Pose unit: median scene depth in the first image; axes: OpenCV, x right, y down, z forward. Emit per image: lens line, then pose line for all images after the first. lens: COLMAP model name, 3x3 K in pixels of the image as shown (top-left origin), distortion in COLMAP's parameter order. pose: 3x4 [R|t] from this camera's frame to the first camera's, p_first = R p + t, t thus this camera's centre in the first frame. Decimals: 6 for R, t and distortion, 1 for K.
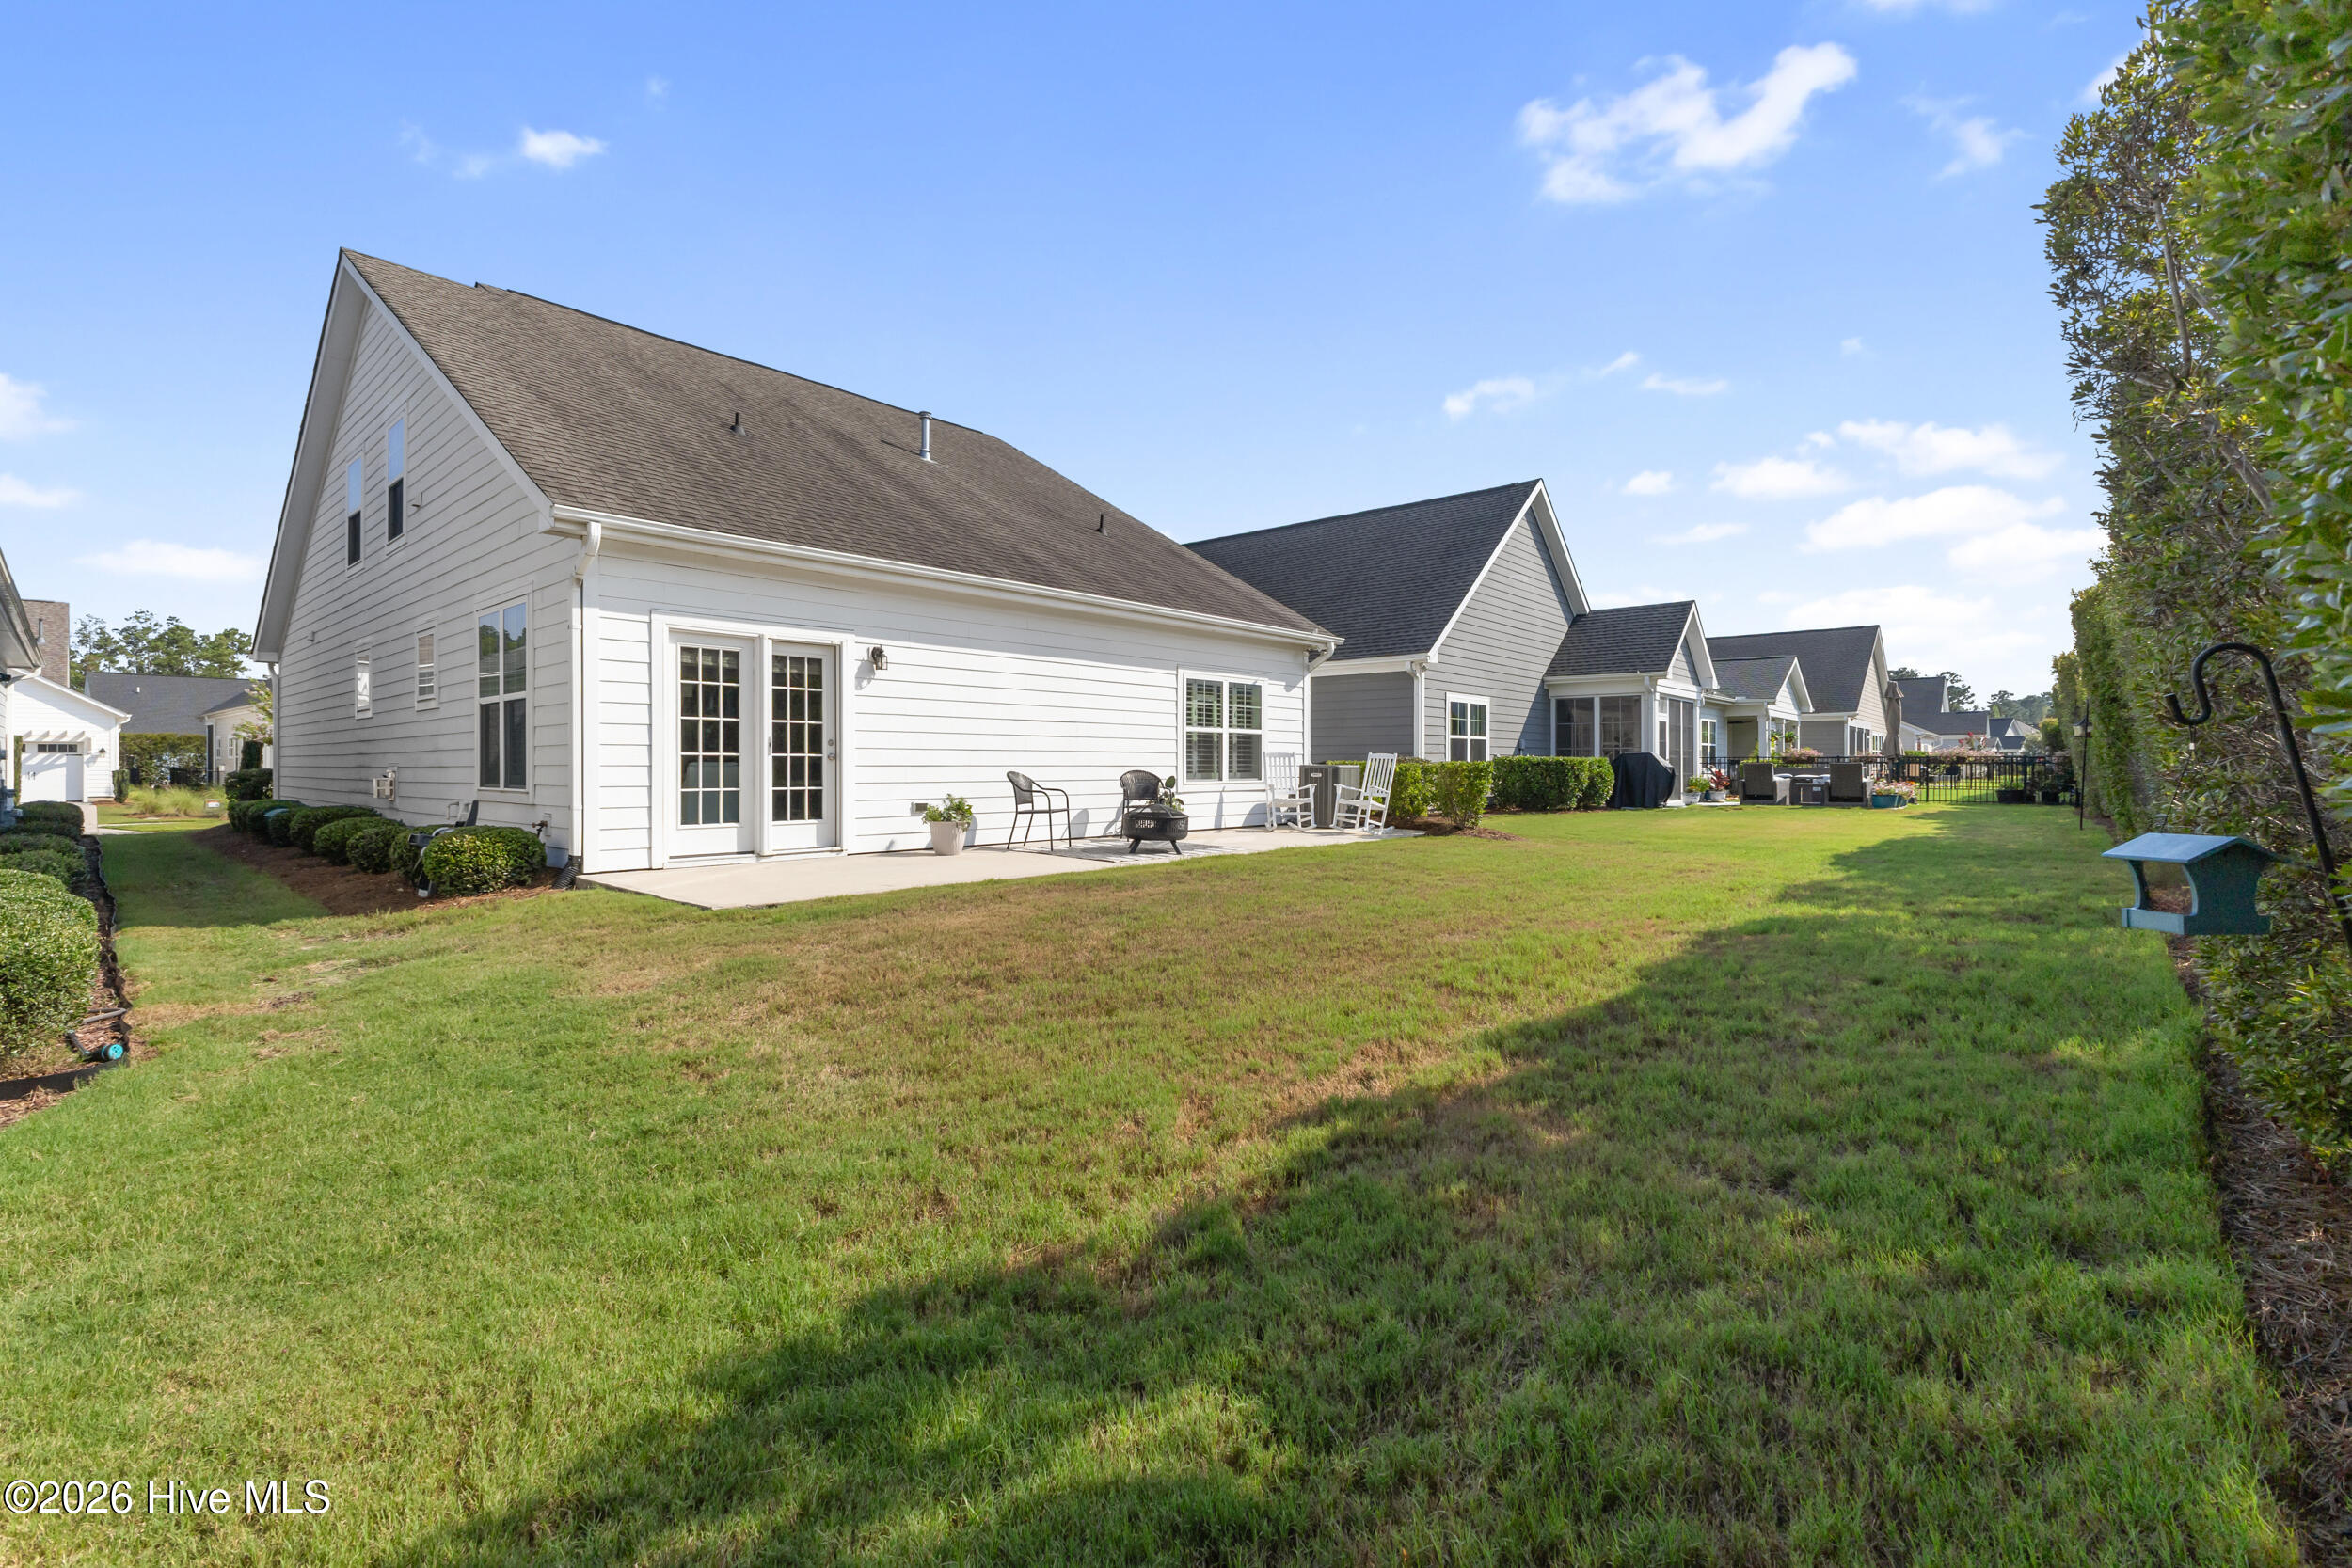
lens RADIAL K [[1018.7, 0, 1176.5], [0, 1018.7, 774.5], [0, 0, 1]] dist [0.010918, 0.000109]
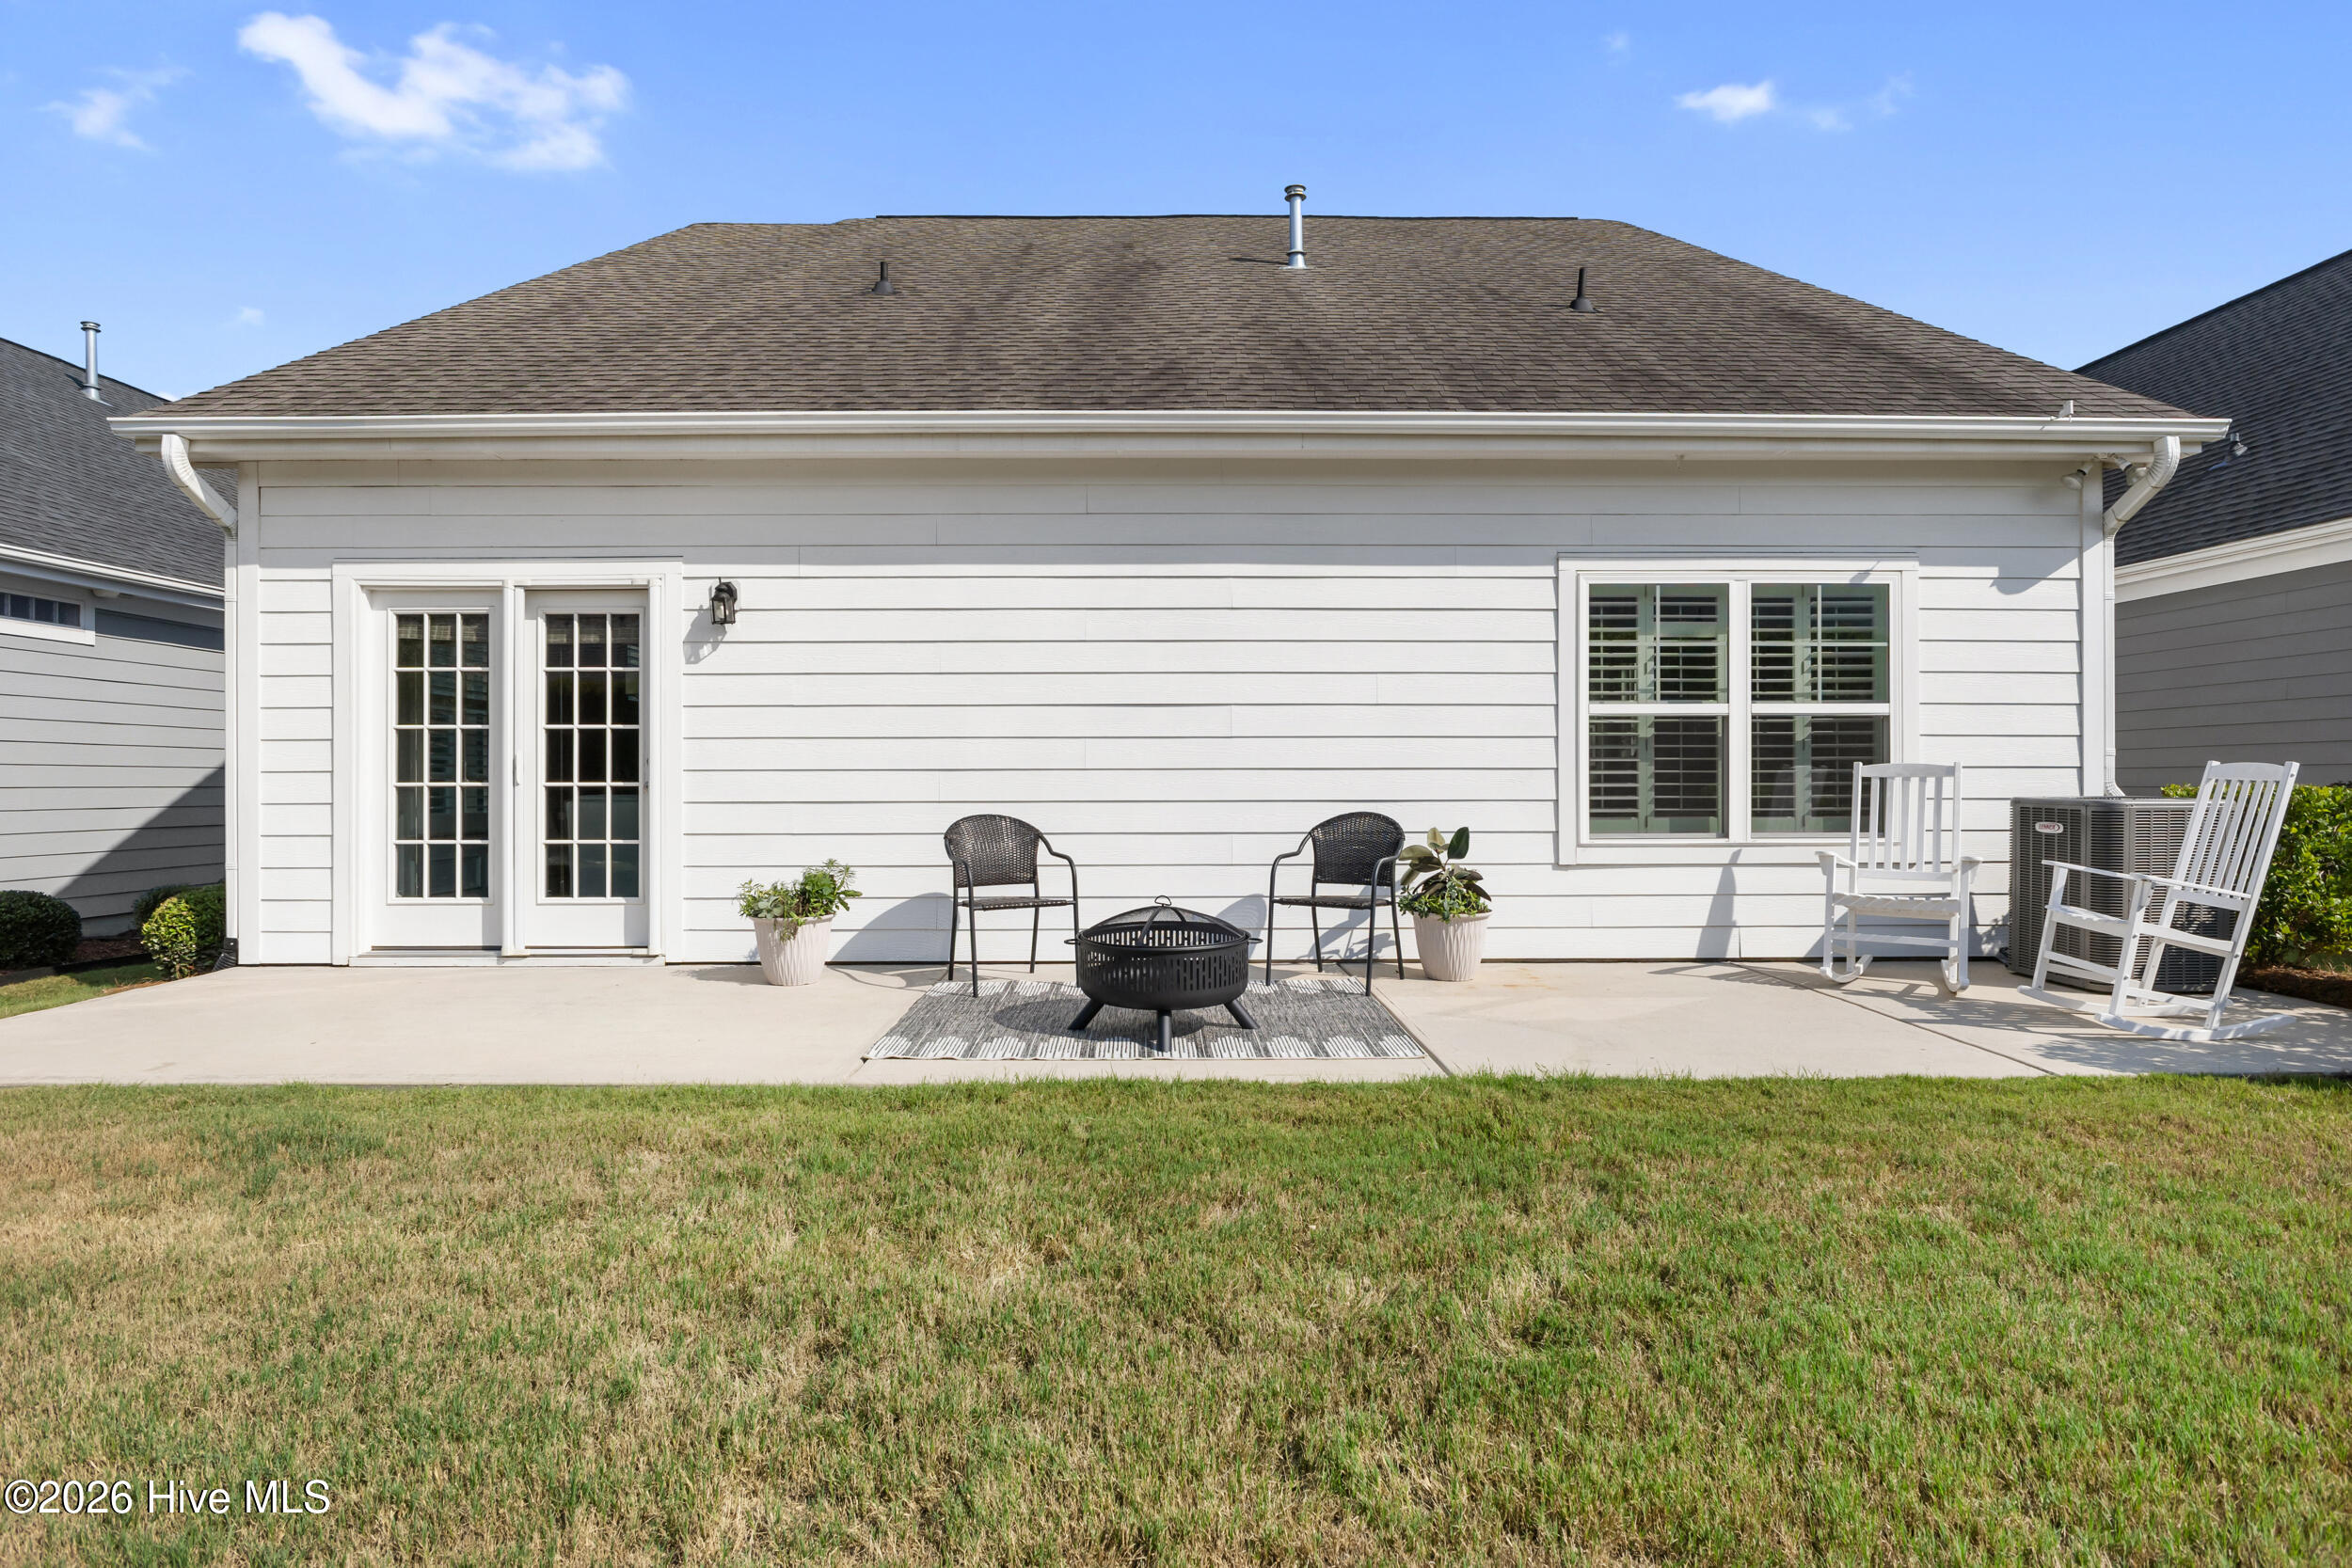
lens RADIAL K [[1243.2, 0, 1173.7], [0, 1243.2, 788.7], [0, 0, 1]] dist [-0.011063, 0.000305]
pose [[0.679609, 0.000235, -0.733574, 0.338920], [-0.003297, 0.999991, -0.002735, -0.014446], [0.733567, 0.004277, 0.679604, 0.708760]]
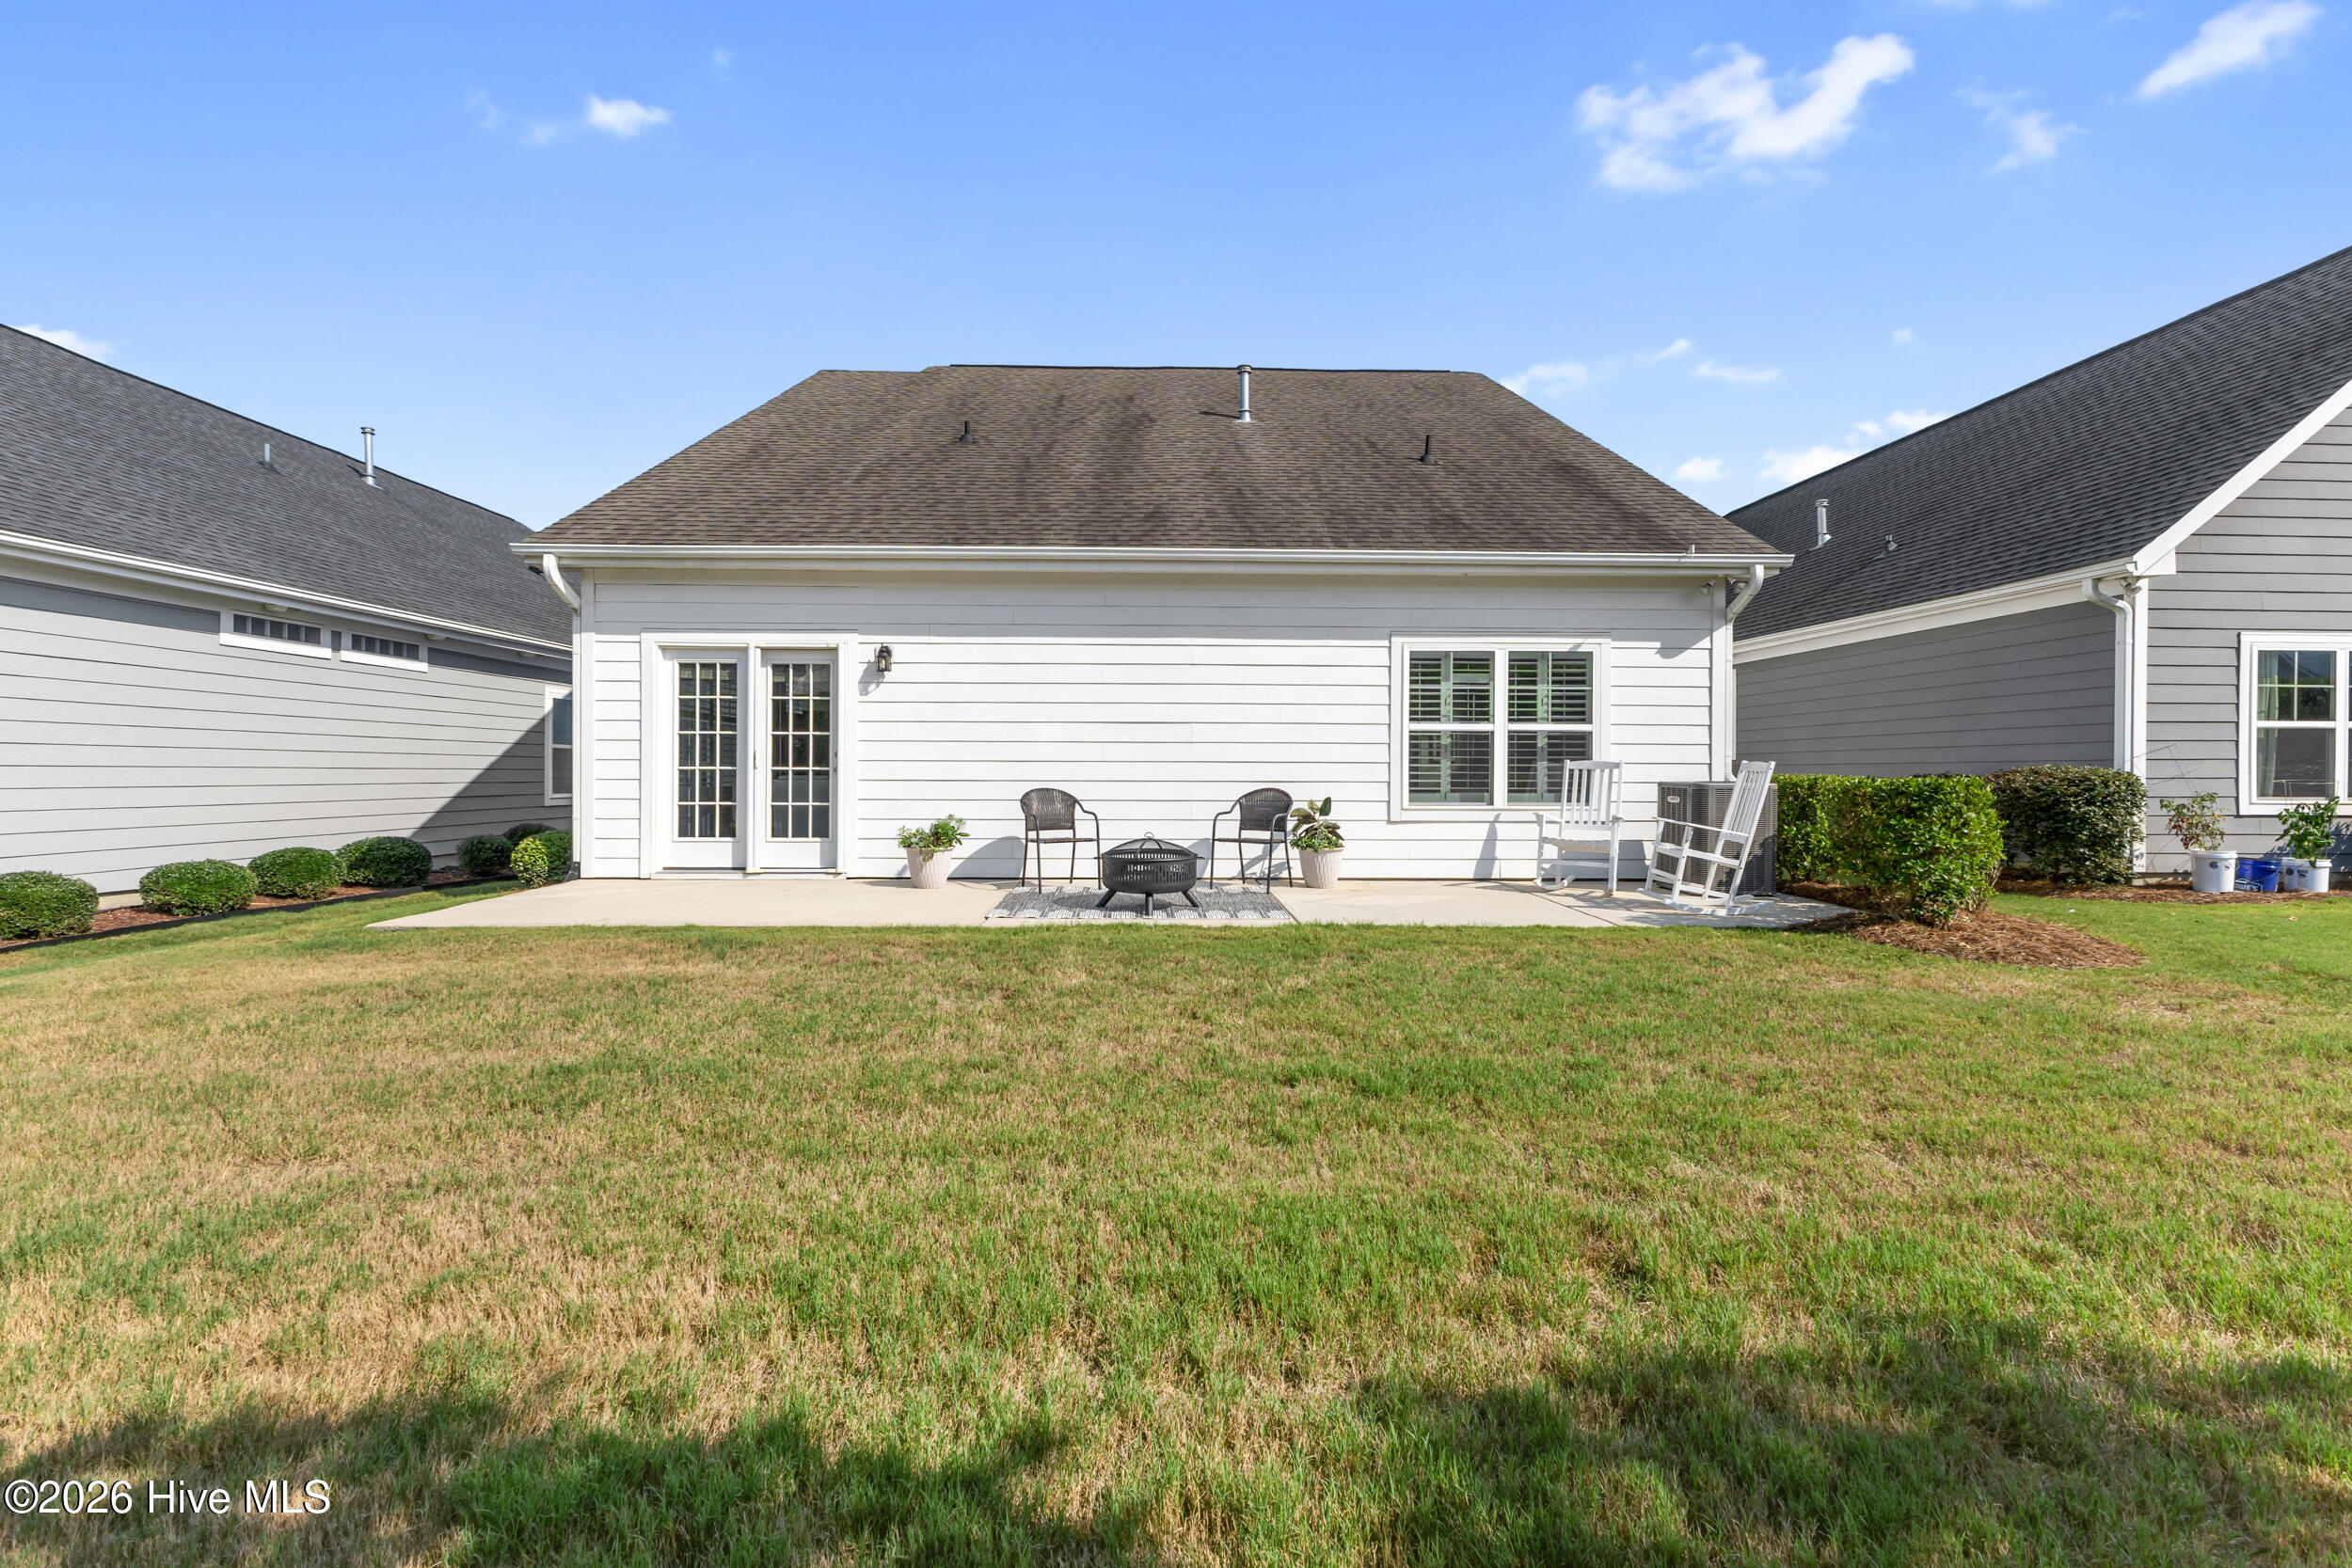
lens RADIAL K [[1018.7, 0, 1175.5], [0, 1018.7, 783.0], [0, 0, 1]] dist [0.010918, 0.000109]
pose [[0.688195, 0.009372, -0.725465, 0.508470], [-0.009704, 0.999946, 0.003712, -0.011505], [0.725460, 0.004485, 0.688249, 0.559314]]
